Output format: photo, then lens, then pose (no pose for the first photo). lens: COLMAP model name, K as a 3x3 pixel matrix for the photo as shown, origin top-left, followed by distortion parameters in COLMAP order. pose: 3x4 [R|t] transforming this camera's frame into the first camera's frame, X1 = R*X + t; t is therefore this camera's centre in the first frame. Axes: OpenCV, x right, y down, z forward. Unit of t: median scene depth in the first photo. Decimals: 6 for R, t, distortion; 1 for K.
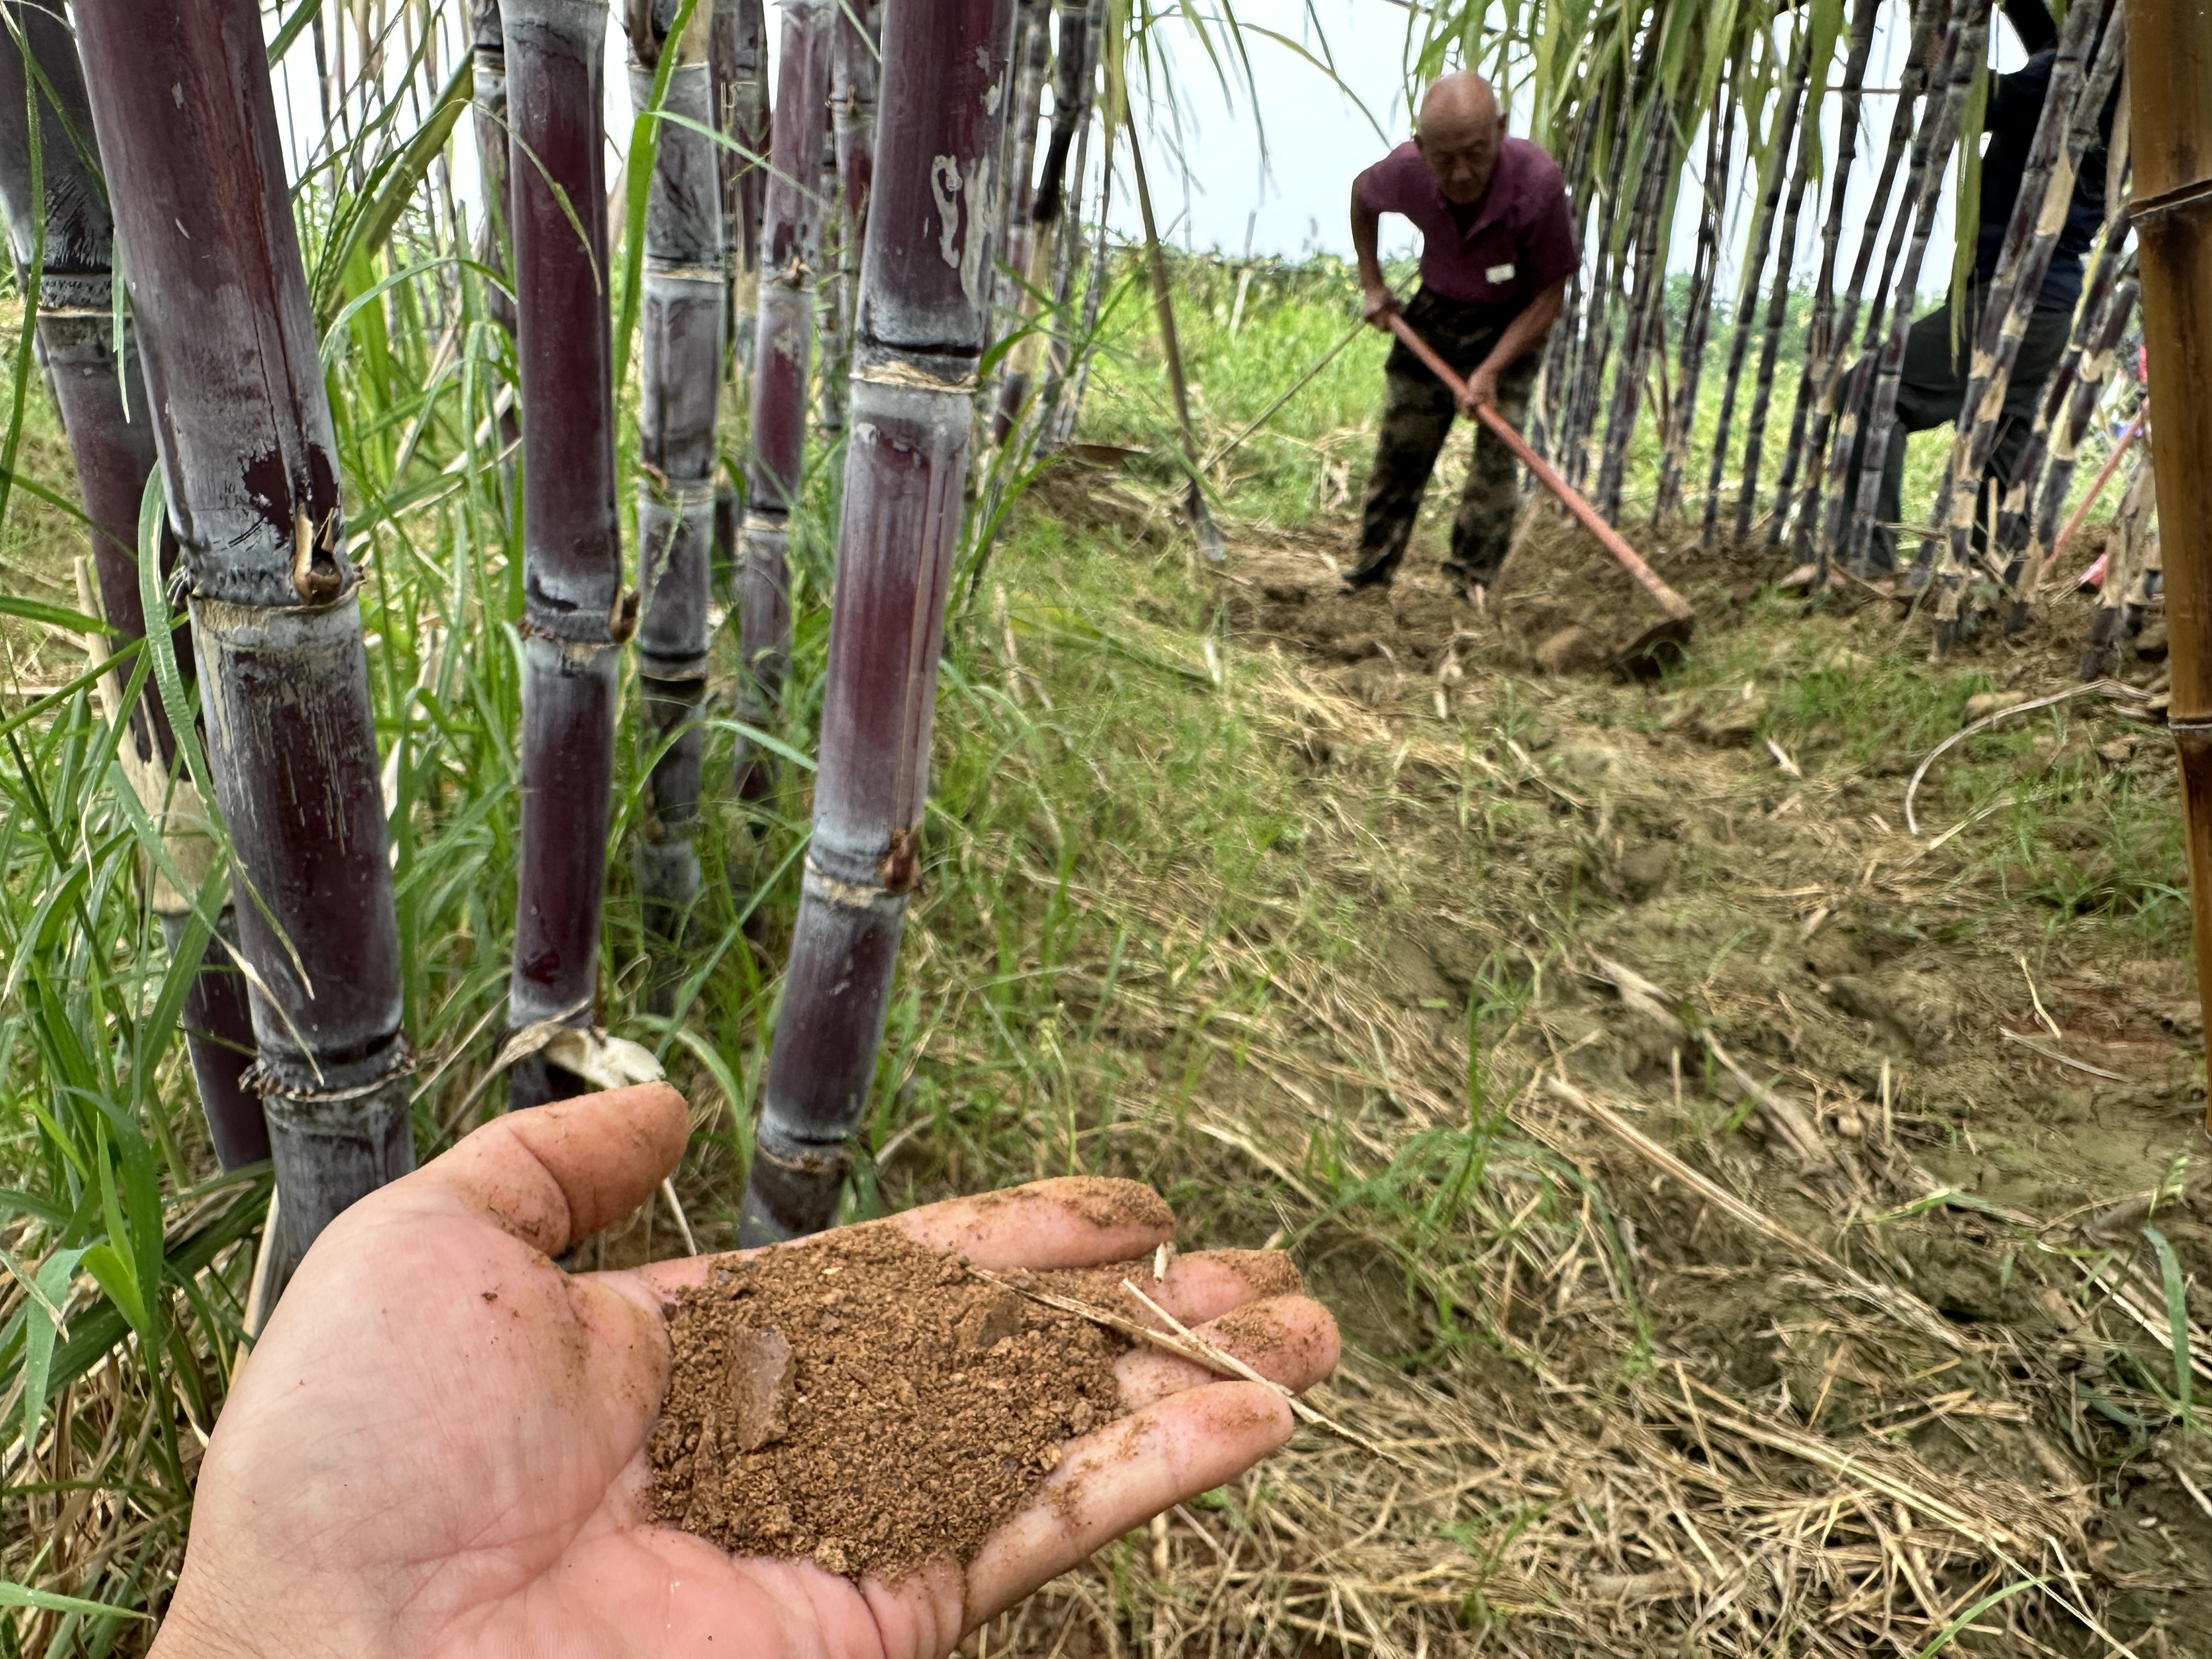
lens RADIAL K [[1578.2, 0, 1068.7], [0, 1578.2, 960.8], [0, 0, 1]] dist [-0.001567, 0.000643]
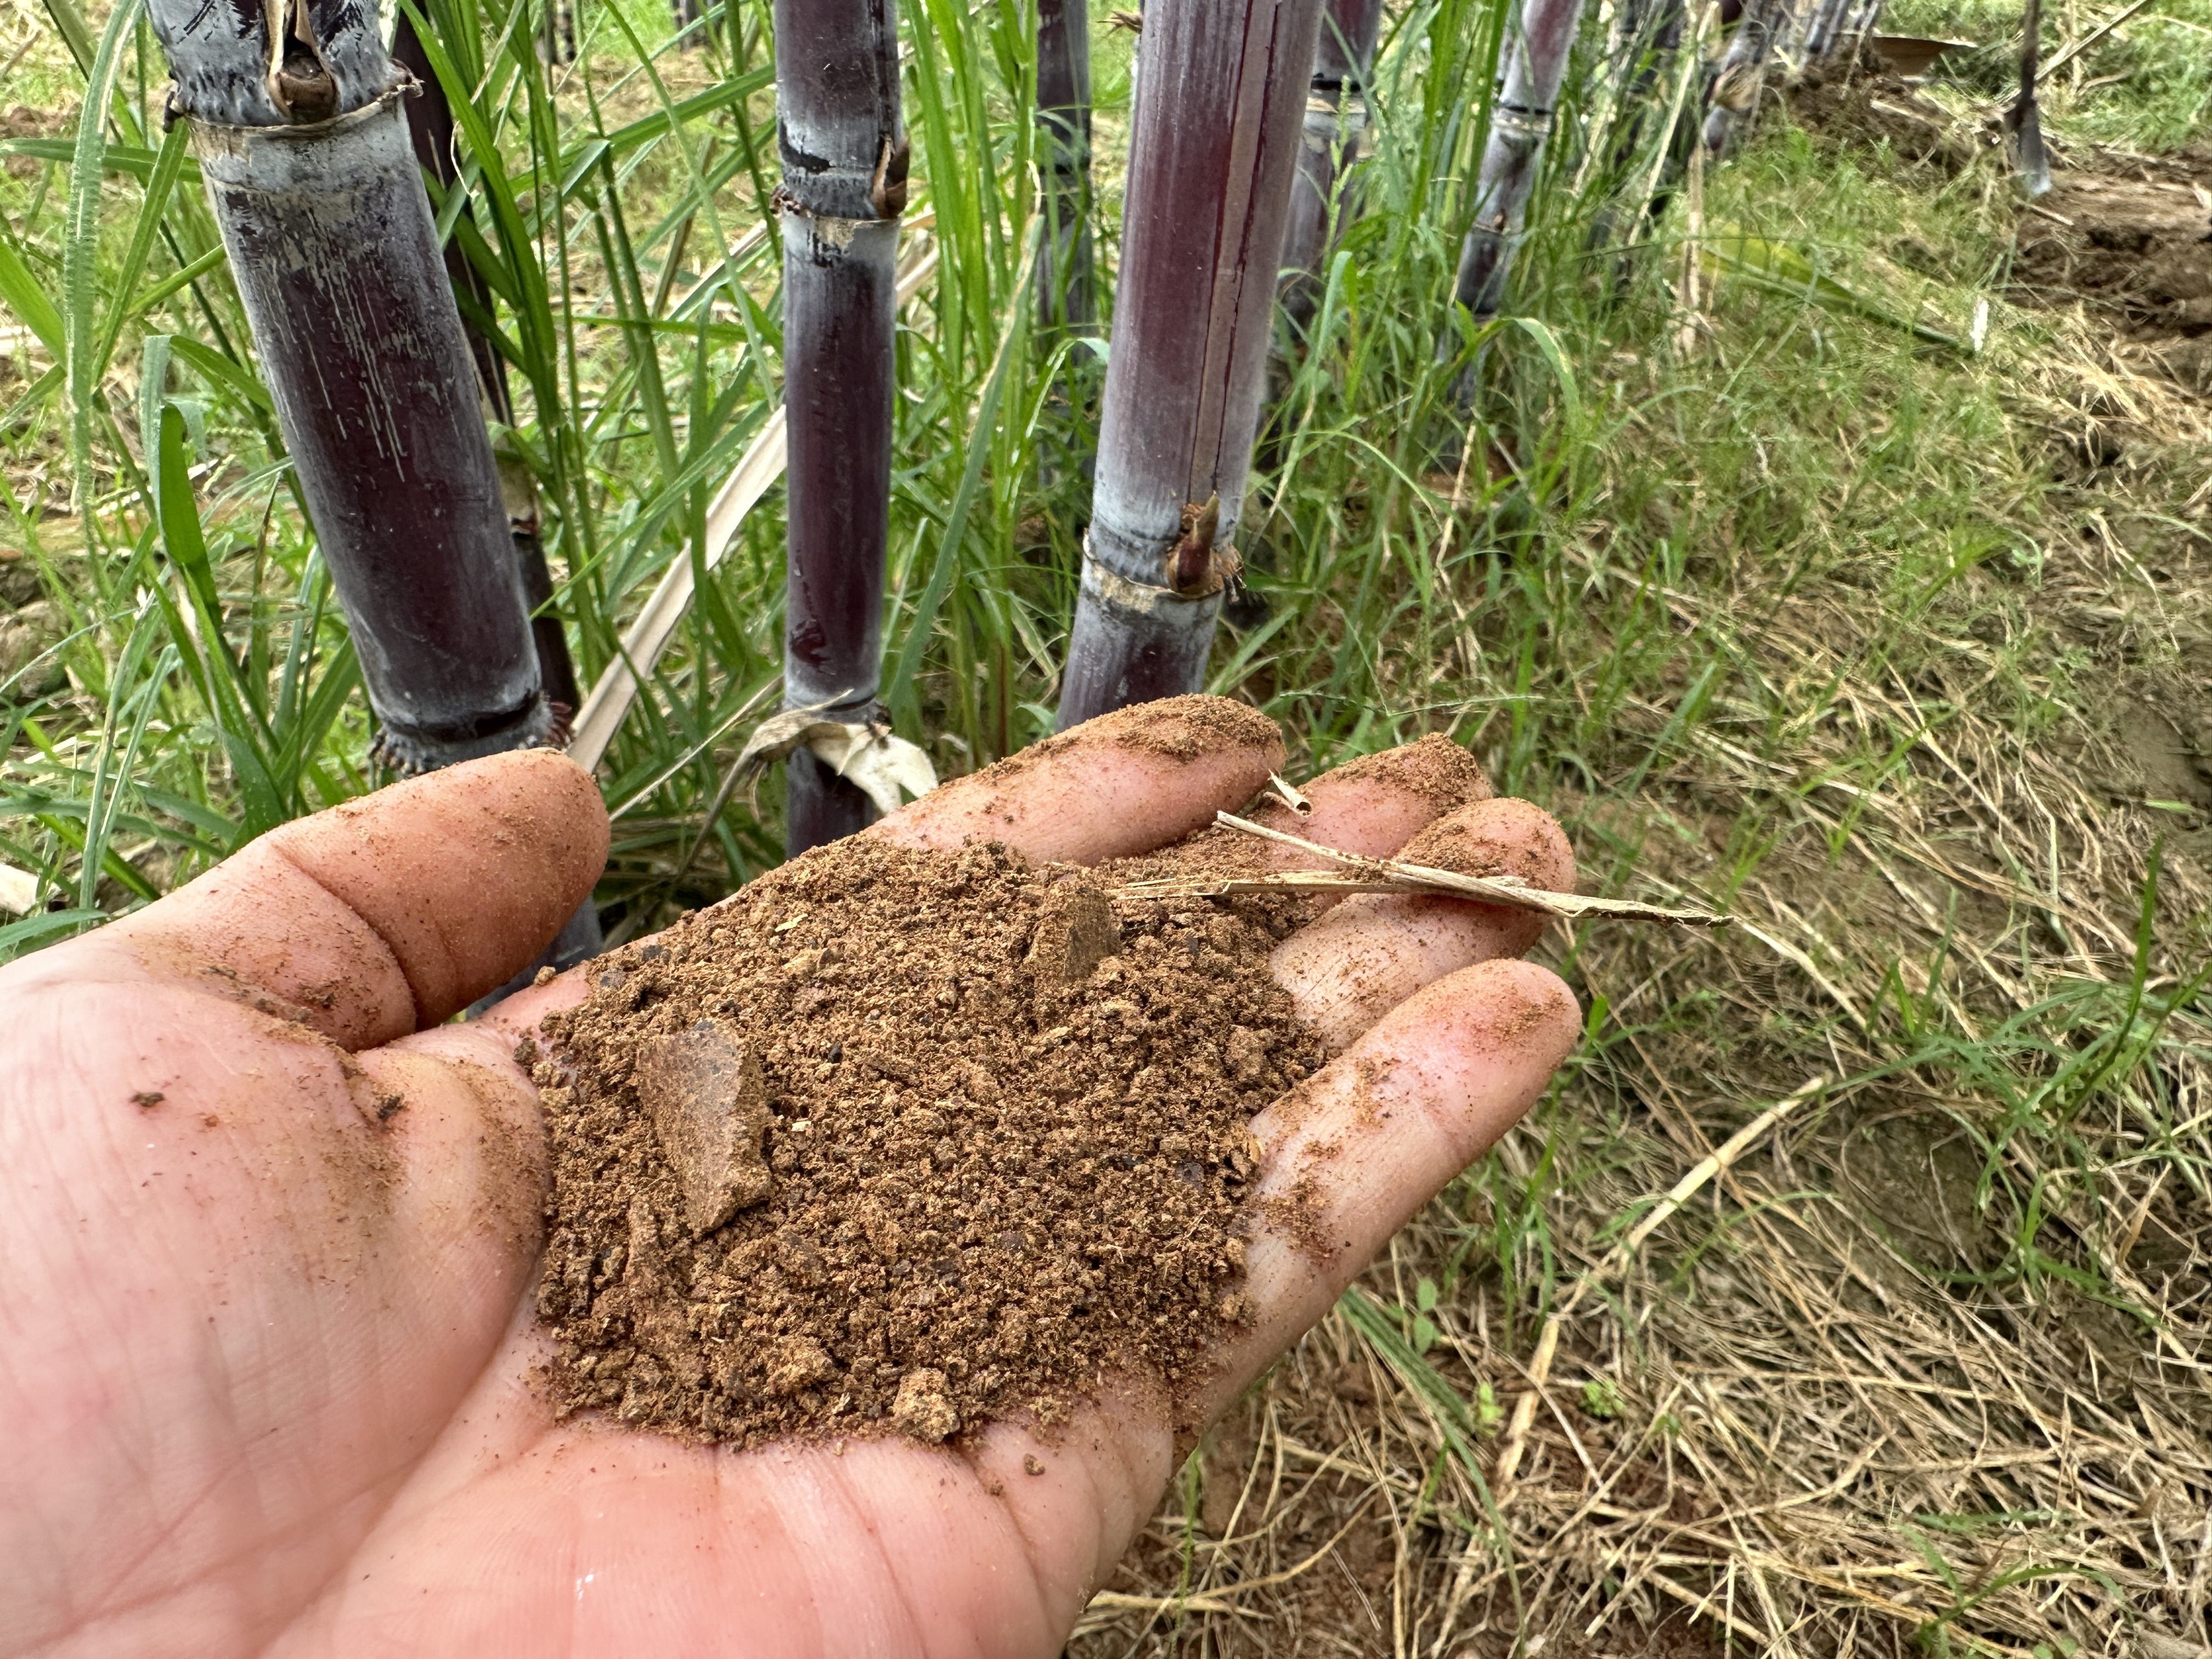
lens RADIAL K [[1578.2, 0, 1068.7], [0, 1578.2, 960.8], [0, 0, 1]] dist [-0.001567, 0.000643]
pose [[0.911457, 0.187098, -0.366388, 0.072477], [-0.109396, 0.968762, 0.222561, -0.019299], [0.396583, -0.162773, 0.903453, 0.158070]]
